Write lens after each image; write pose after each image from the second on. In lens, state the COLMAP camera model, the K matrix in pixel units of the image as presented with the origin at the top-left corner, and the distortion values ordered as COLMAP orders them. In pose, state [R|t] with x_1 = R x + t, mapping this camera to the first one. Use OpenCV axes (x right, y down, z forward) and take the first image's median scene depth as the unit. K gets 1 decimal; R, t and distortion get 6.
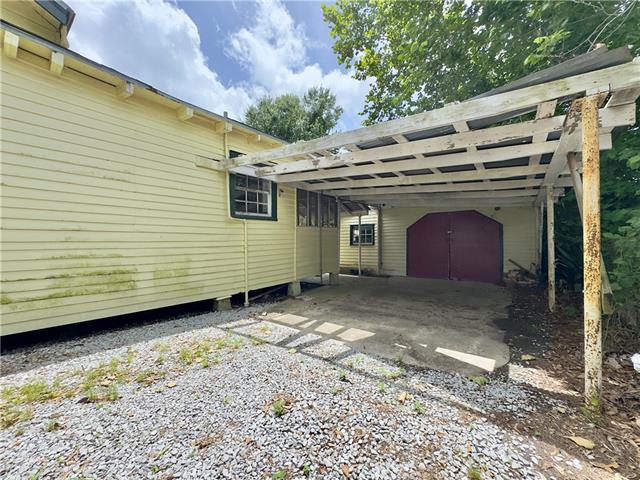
lens RADIAL K [[259.3, 0, 316.6], [0, 259.3, 237.3], [0, 0, 1]] dist [-0.001123, -0.000123]
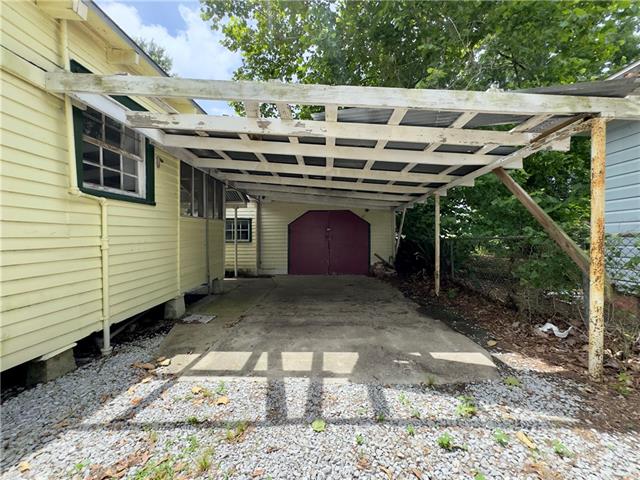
lens RADIAL K [[259.3, 0, 316.6], [0, 259.3, 237.3], [0, 0, 1]] dist [-0.001123, -0.000123]
pose [[0.801589, 0.004927, 0.597856, -0.254680], [-0.014127, 0.999843, 0.010701, 0.001884], [-0.597709, -0.017024, 0.801532, 0.302862]]
